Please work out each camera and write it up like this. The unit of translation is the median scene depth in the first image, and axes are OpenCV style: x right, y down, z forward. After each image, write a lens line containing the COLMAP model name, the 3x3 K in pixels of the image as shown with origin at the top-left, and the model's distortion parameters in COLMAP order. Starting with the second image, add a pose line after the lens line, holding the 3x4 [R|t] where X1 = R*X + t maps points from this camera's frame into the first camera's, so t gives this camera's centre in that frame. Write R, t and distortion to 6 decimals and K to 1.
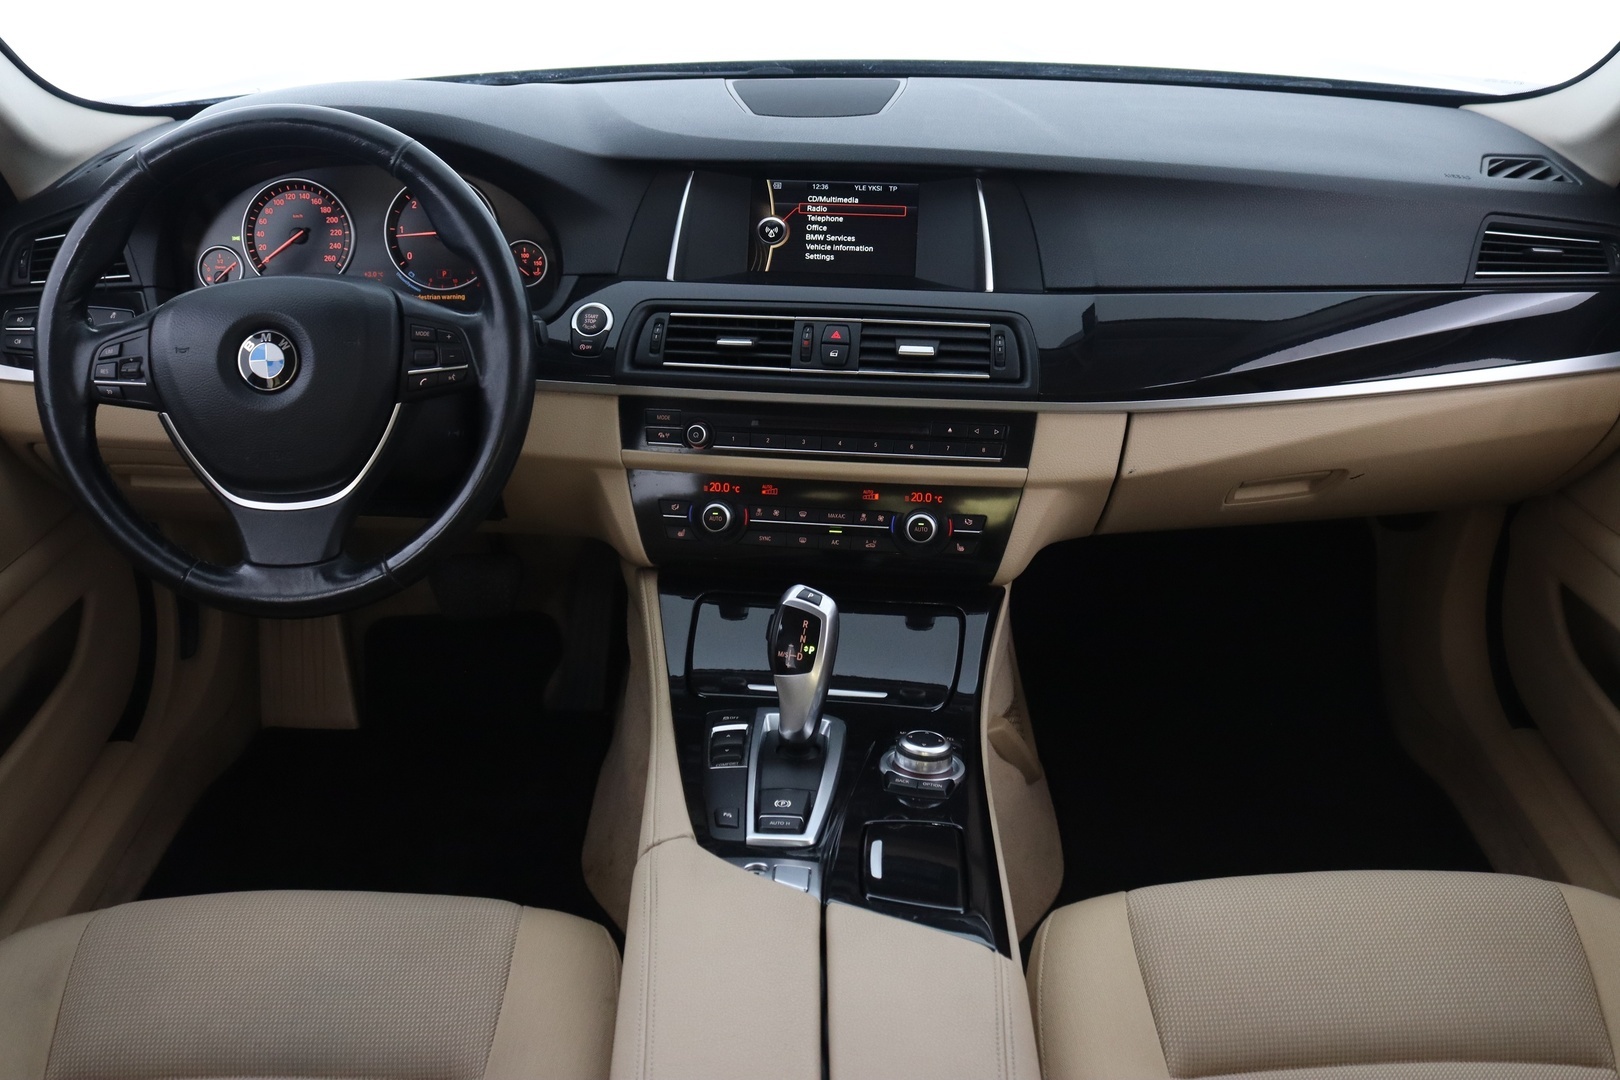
lens RADIAL K [[1476.9, 0, 821.4], [0, 1476.9, 540.2], [0, 0, 1]] dist [-0.138095, 0.096944]
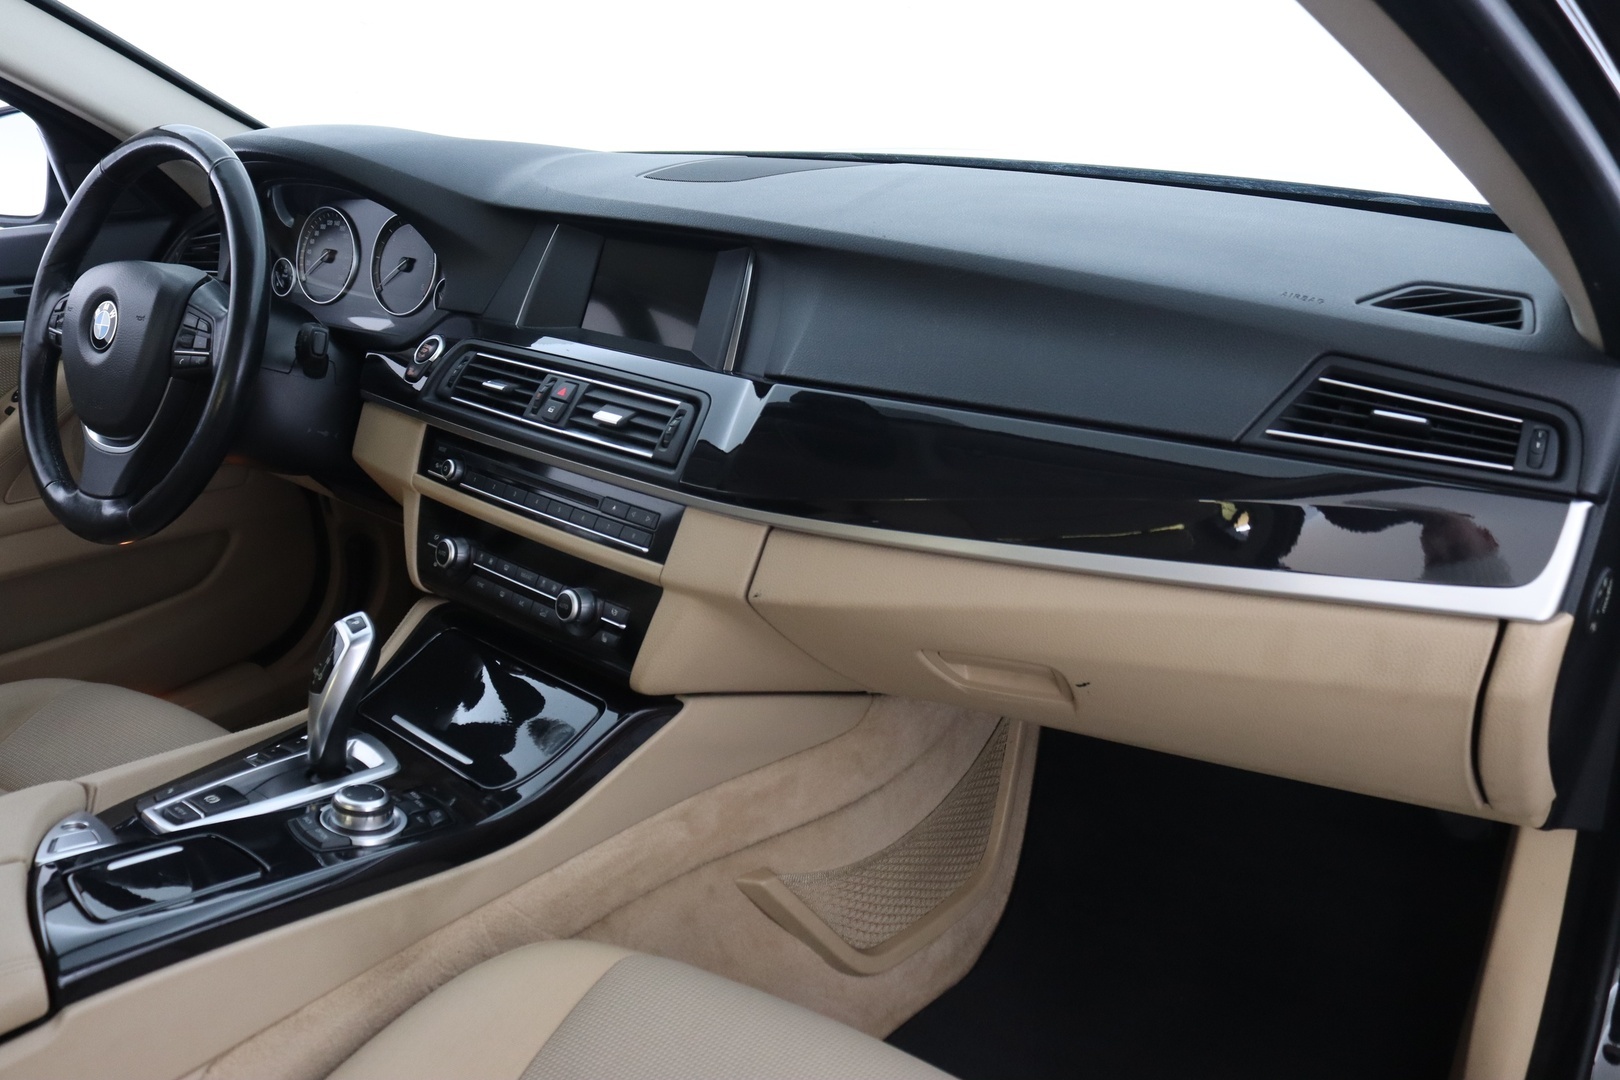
lens RADIAL K [[1476.9, 0, 821.4], [0, 1476.9, 540.2], [0, 0, 1]] dist [-0.138095, 0.096944]
pose [[0.788029, 0.193683, -0.584377, 0.713318], [-0.261206, 0.964736, -0.032488, -0.057885], [0.557478, 0.178244, 0.810831, 0.328905]]
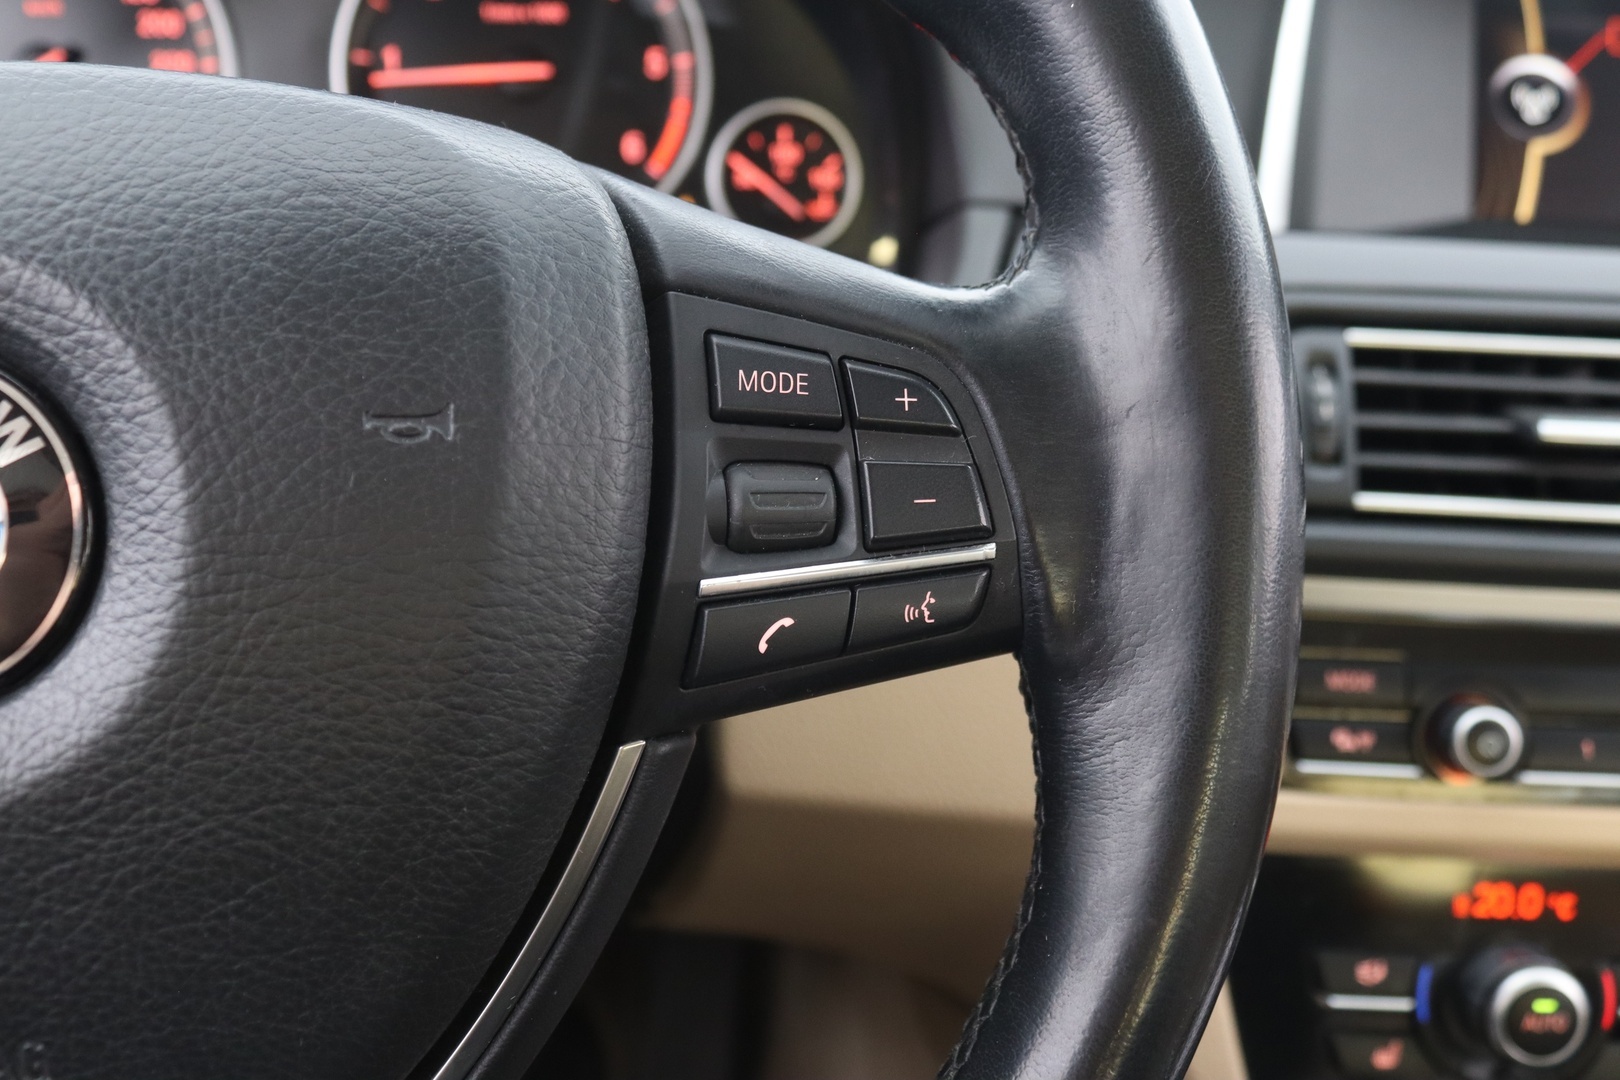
lens RADIAL K [[1704.7, 0, 810.0], [0, 1704.7, 540.0], [0, 0, 1]] dist [-0.092242, 0.004552]
pose [[0.993855, -0.006713, 0.110488, -0.253667], [0.013469, 0.998076, -0.060515, -0.092713], [-0.109869, 0.061632, 0.992033, 0.673330]]
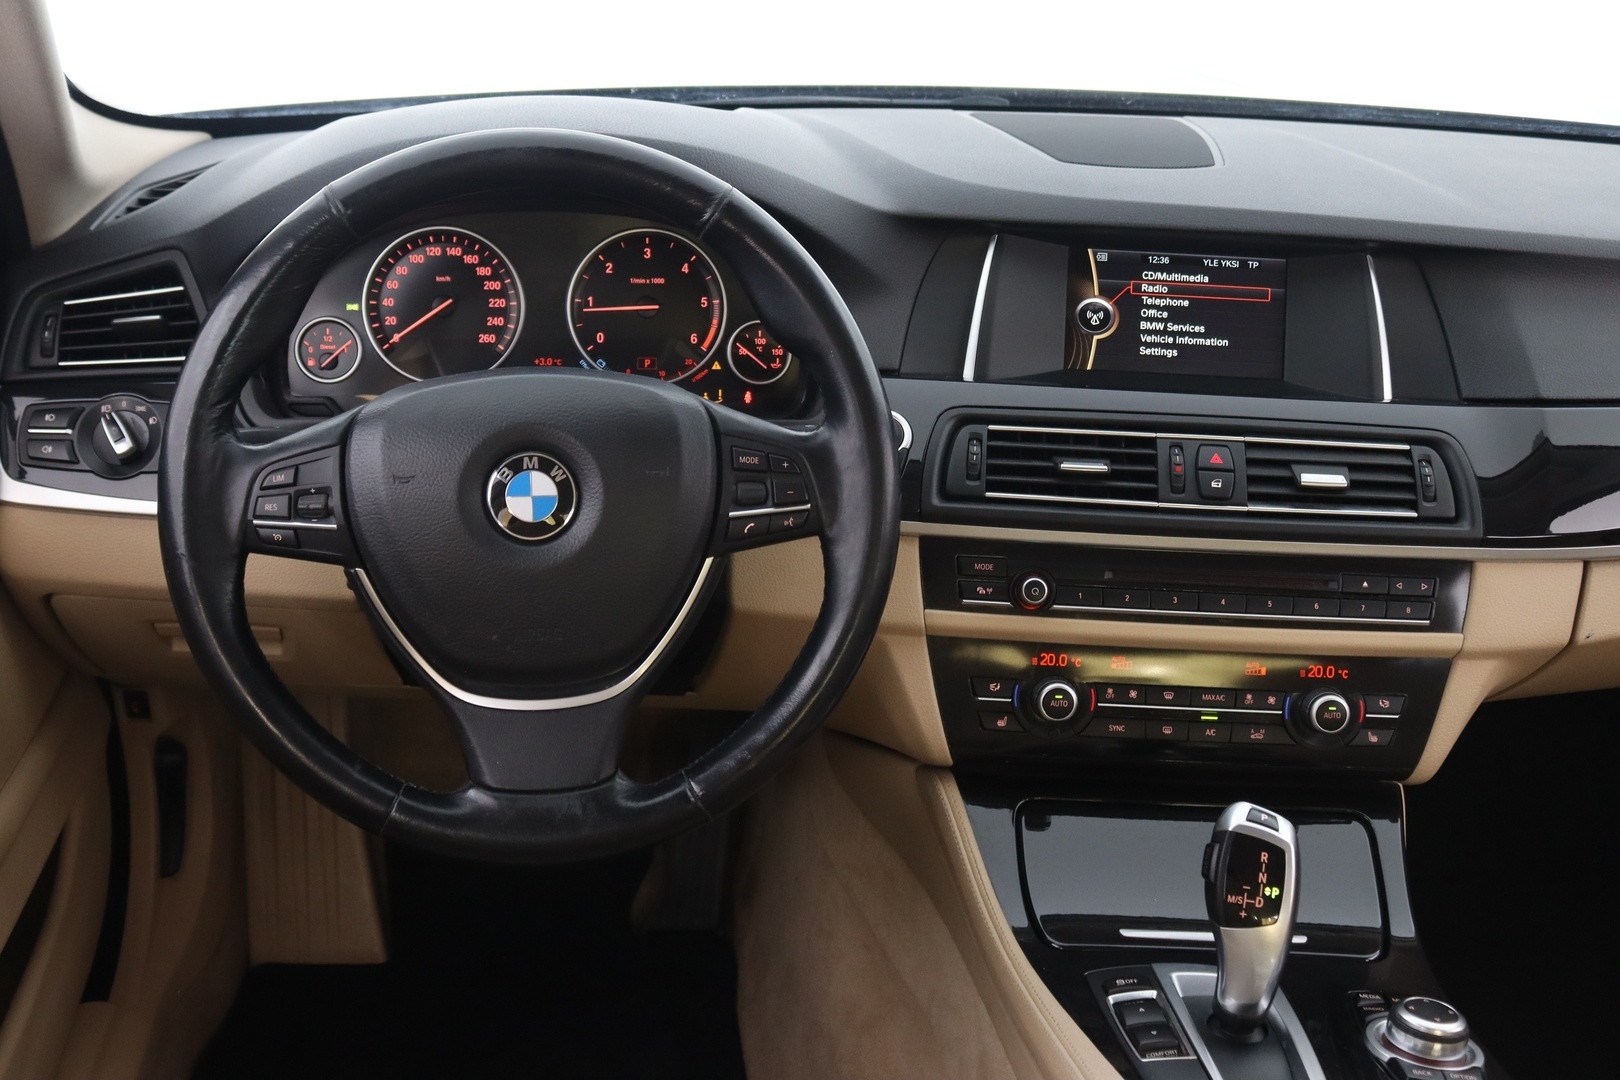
lens RADIAL K [[1760.3, 0, 810.0], [0, 1760.3, 540.0], [0, 0, 1]] dist [-0.092631, 0.003972]
pose [[0.993763, 0.001349, 0.111503, -0.293221], [0.005063, 0.998350, -0.057201, -0.046537], [-0.111396, 0.057409, 0.992117, 0.131794]]
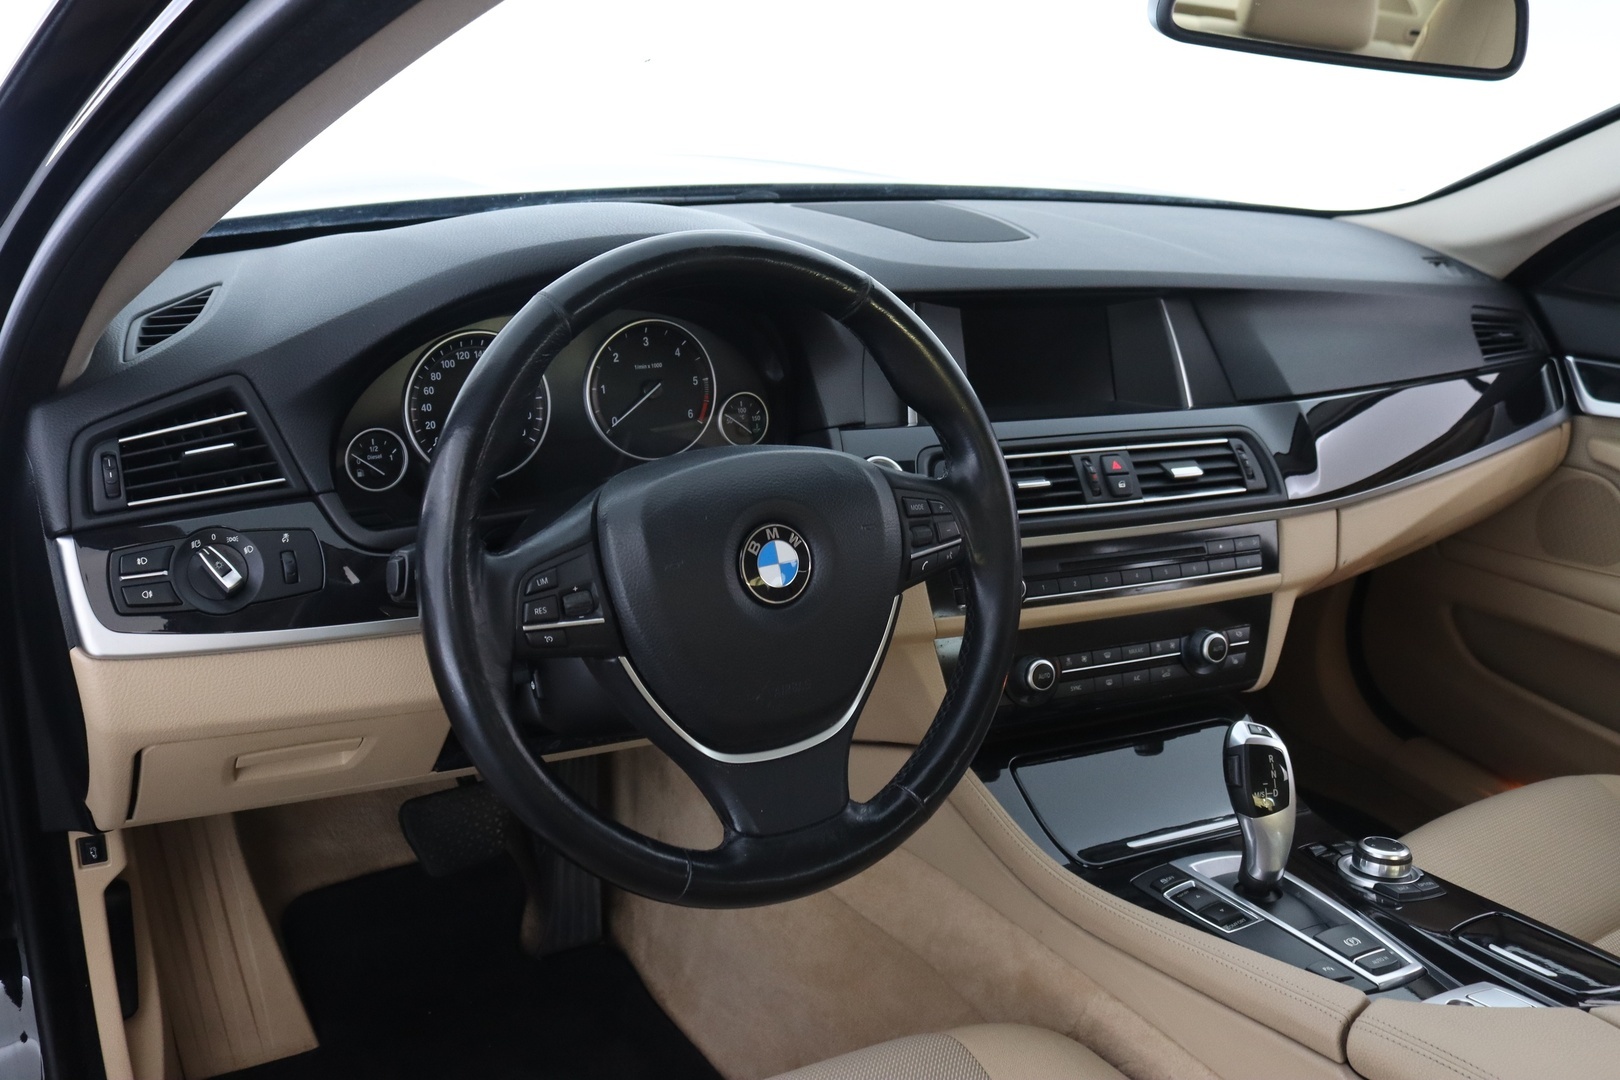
lens RADIAL K [[1476.9, 0, 821.4], [0, 1476.9, 540.2], [0, 0, 1]] dist [-0.138095, 0.096944]
pose [[0.844550, -0.128573, 0.519812, -0.650676], [0.169461, 0.985028, -0.031684, -0.091855], [-0.507955, 0.114847, 0.853693, 0.278091]]
